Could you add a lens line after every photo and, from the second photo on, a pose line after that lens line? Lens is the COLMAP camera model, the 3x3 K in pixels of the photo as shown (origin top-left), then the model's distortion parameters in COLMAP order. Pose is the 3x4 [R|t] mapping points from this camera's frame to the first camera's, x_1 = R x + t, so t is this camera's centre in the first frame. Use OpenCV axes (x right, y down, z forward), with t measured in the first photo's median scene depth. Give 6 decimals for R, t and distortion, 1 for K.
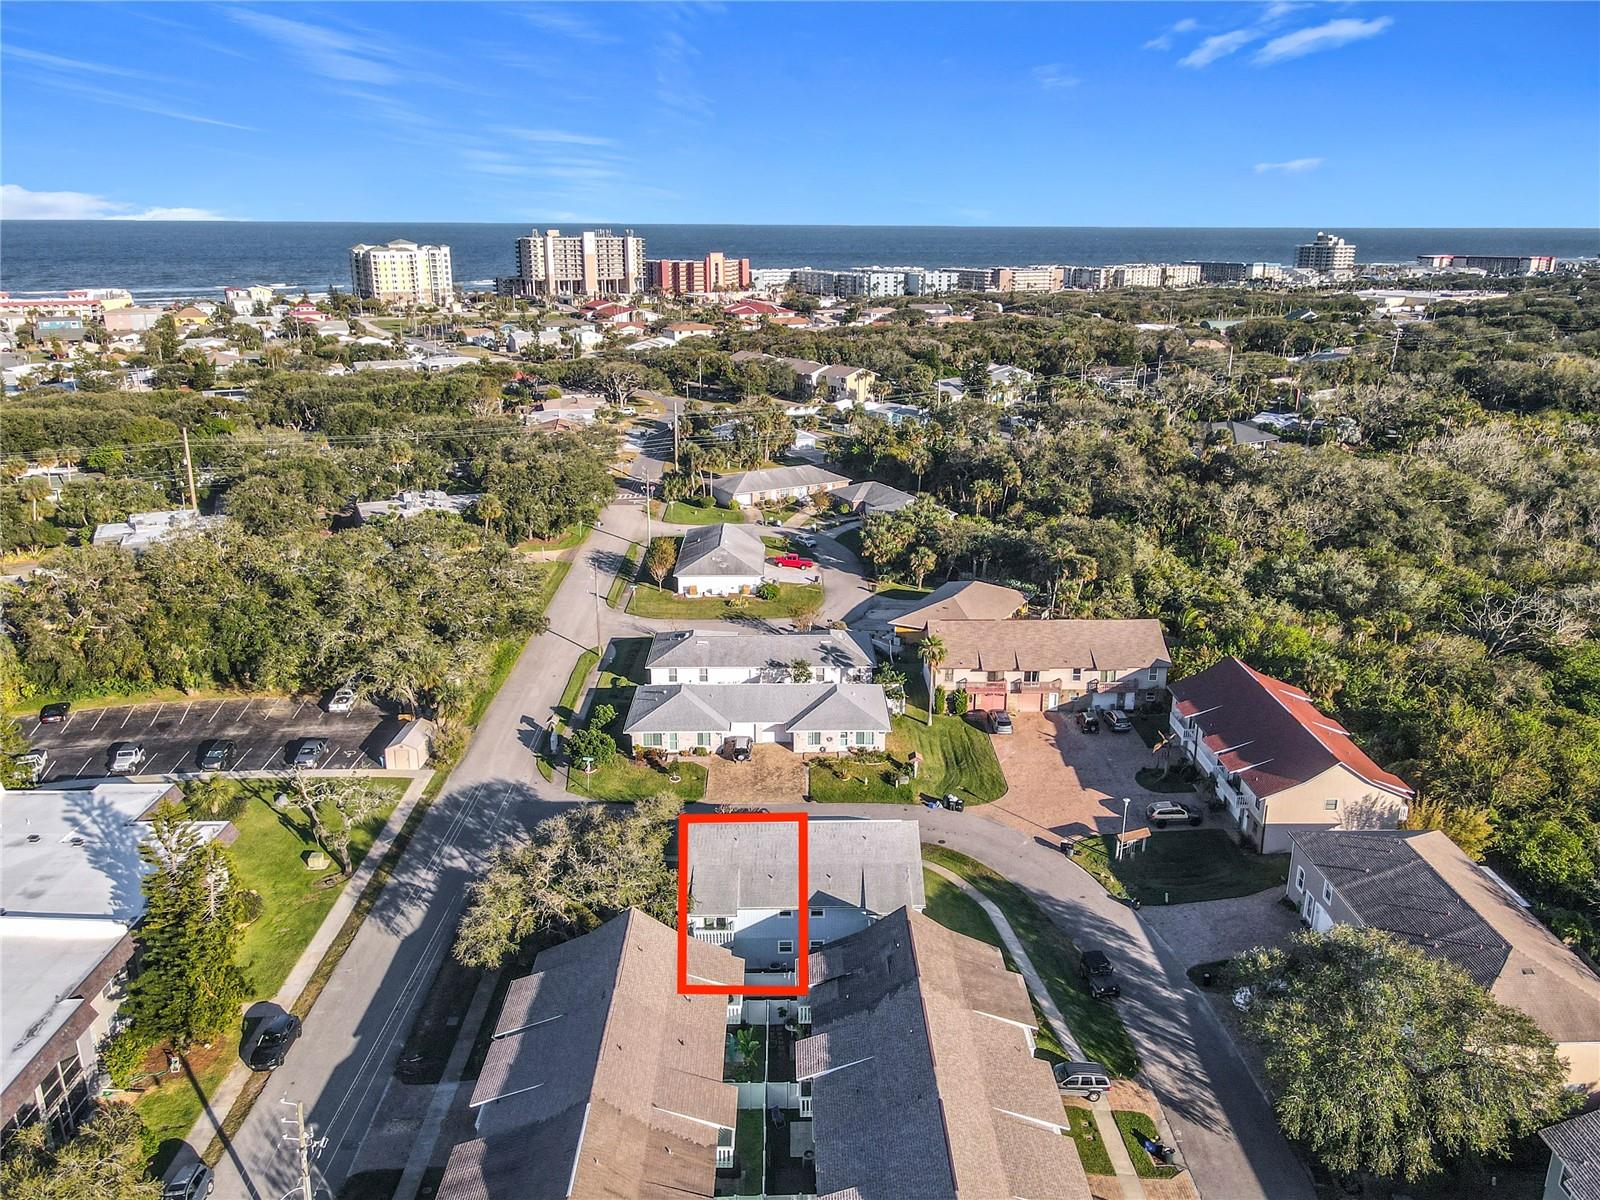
lens RADIAL K [[1222.8, 0, 832.8], [0, 1222.8, 620.0], [0, 0, 1]] dist [0.002125, 0.072036]
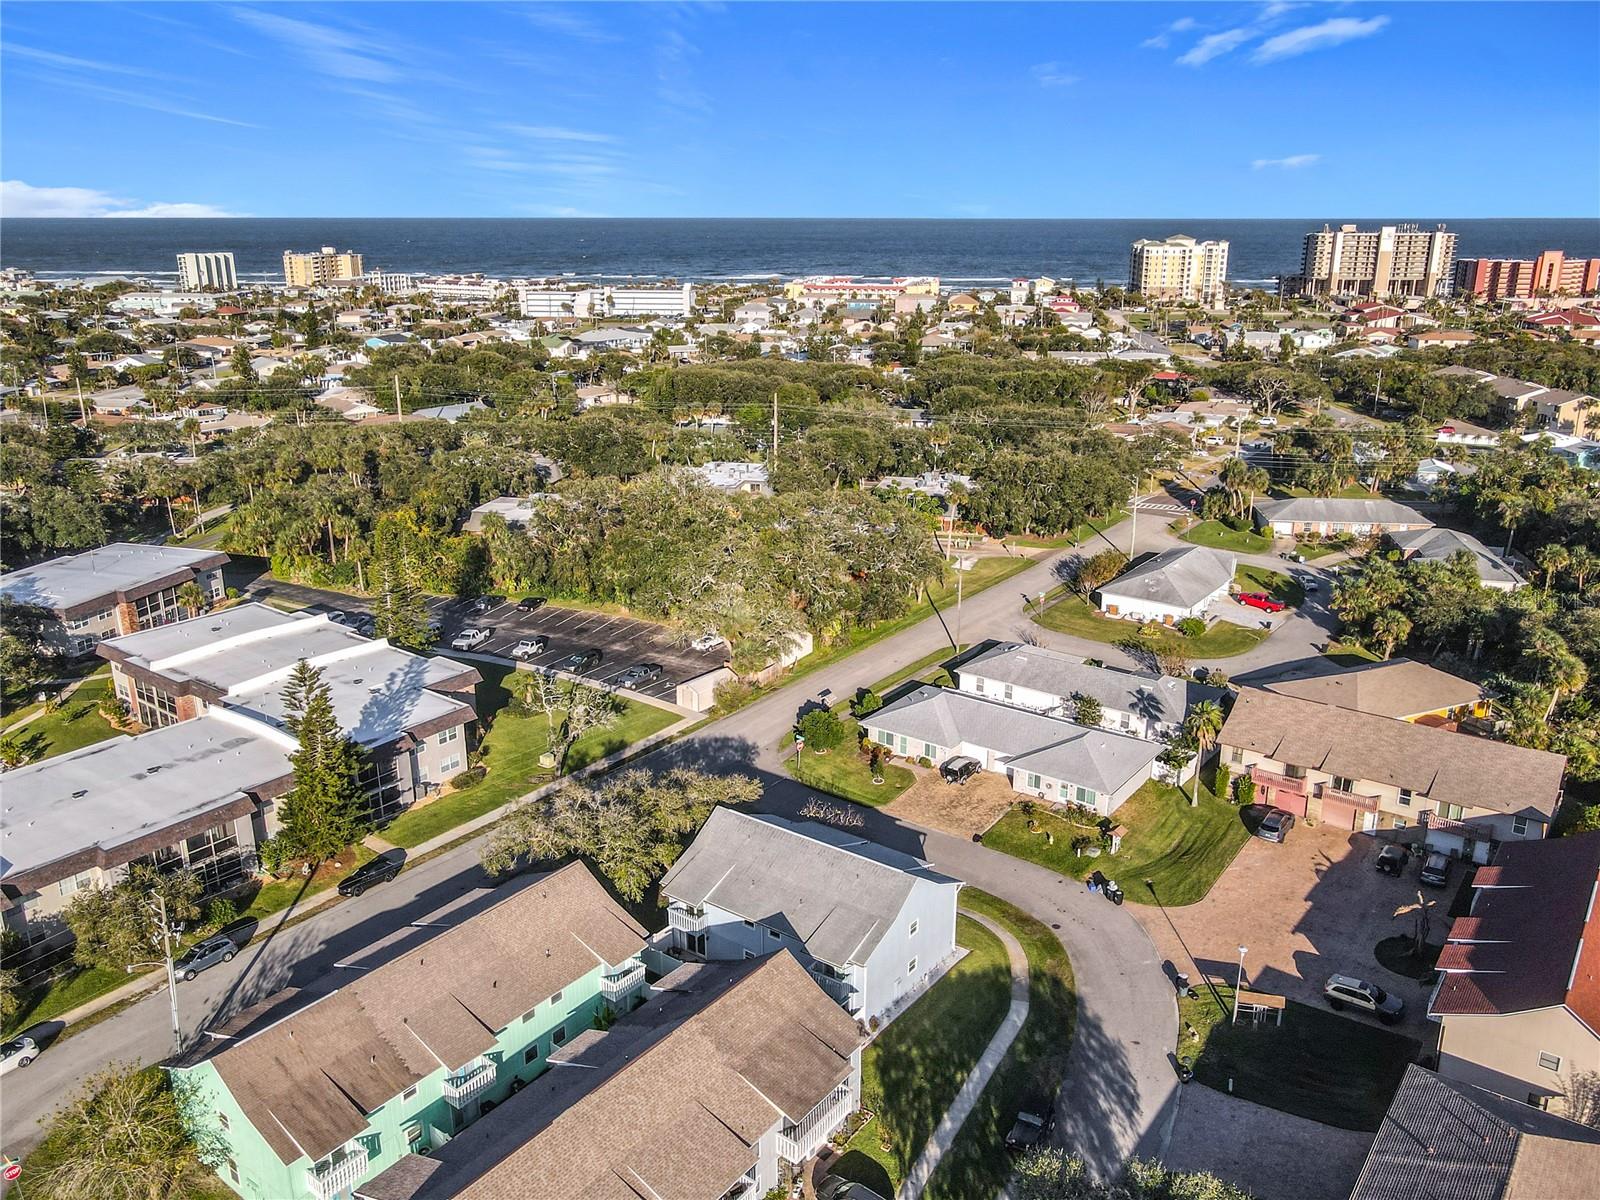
lens RADIAL K [[1251.8, 0, 830.2], [0, 1251.8, 601.2], [0, 0, 1]] dist [0.021160, 0.006016]
pose [[0.791876, 0.180178, -0.583497, 0.270746], [-0.190755, 0.980654, 0.043938, -0.031938], [0.580125, 0.076511, 0.810926, 0.109613]]
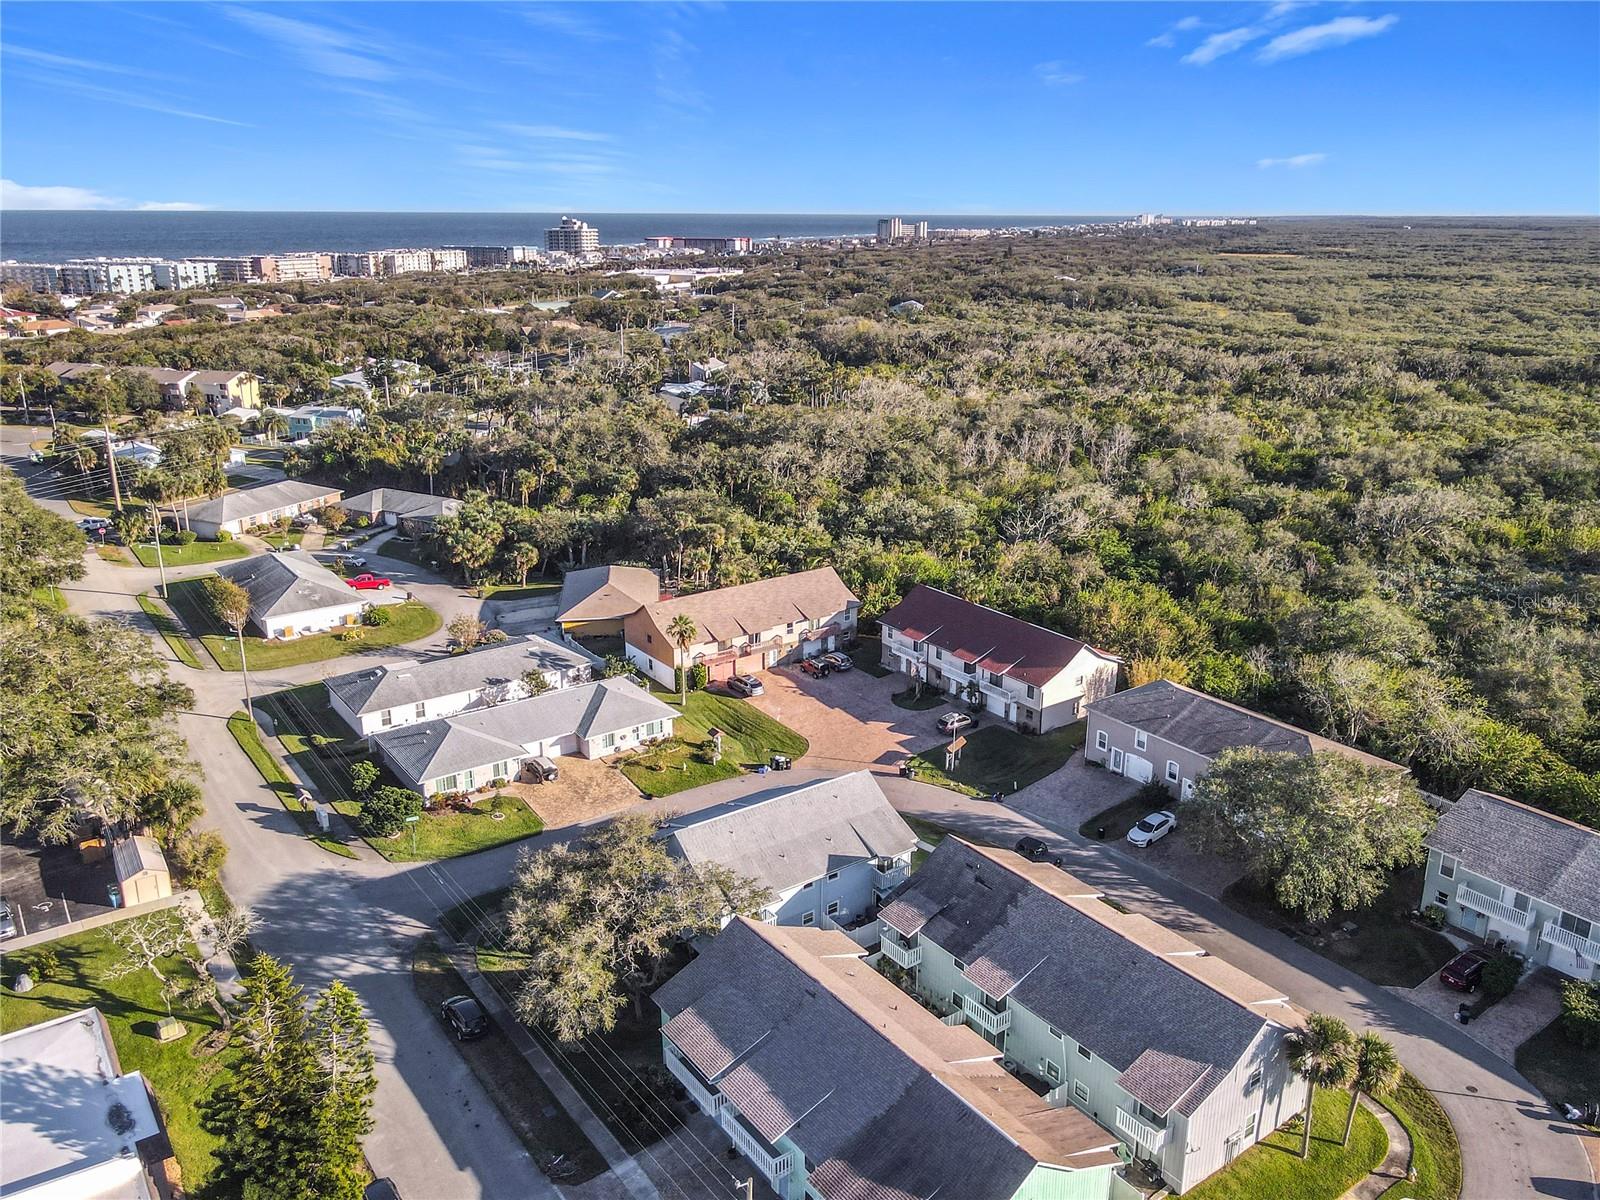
lens RADIAL K [[1227.8, 0, 821.2], [0, 1227.8, 591.0], [0, 0, 1]] dist [0.011950, 0.012093]
pose [[0.826254, -0.173814, 0.535810, -0.268692], [0.179688, 0.982838, 0.041737, -0.021291], [-0.533869, 0.061794, 0.843306, 0.057153]]
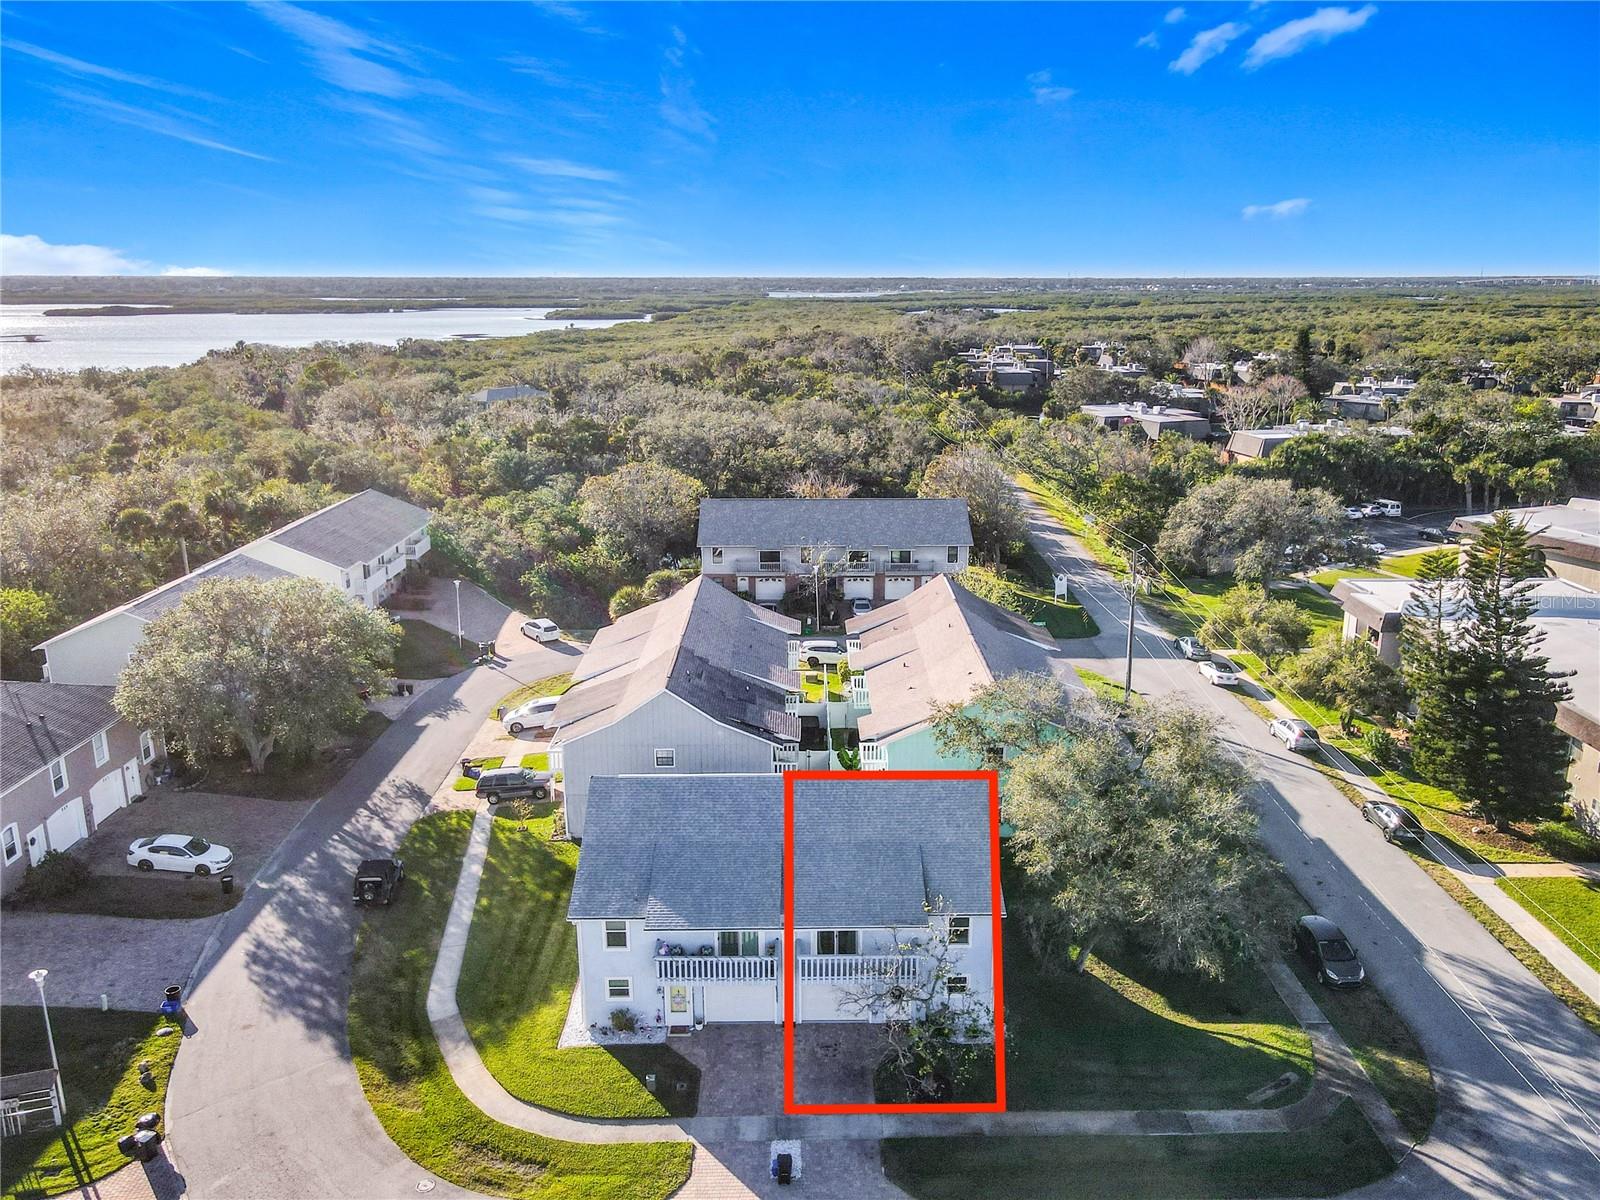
lens RADIAL K [[1227.8, 0, 821.2], [0, 1227.8, 591.0], [0, 0, 1]] dist [0.011950, 0.012093]
pose [[-0.999728, -0.009582, 0.021240, -0.029436], [0.003323, 0.843591, 0.536976, -0.122426], [-0.023063, 0.536901, -0.843330, 0.765373]]
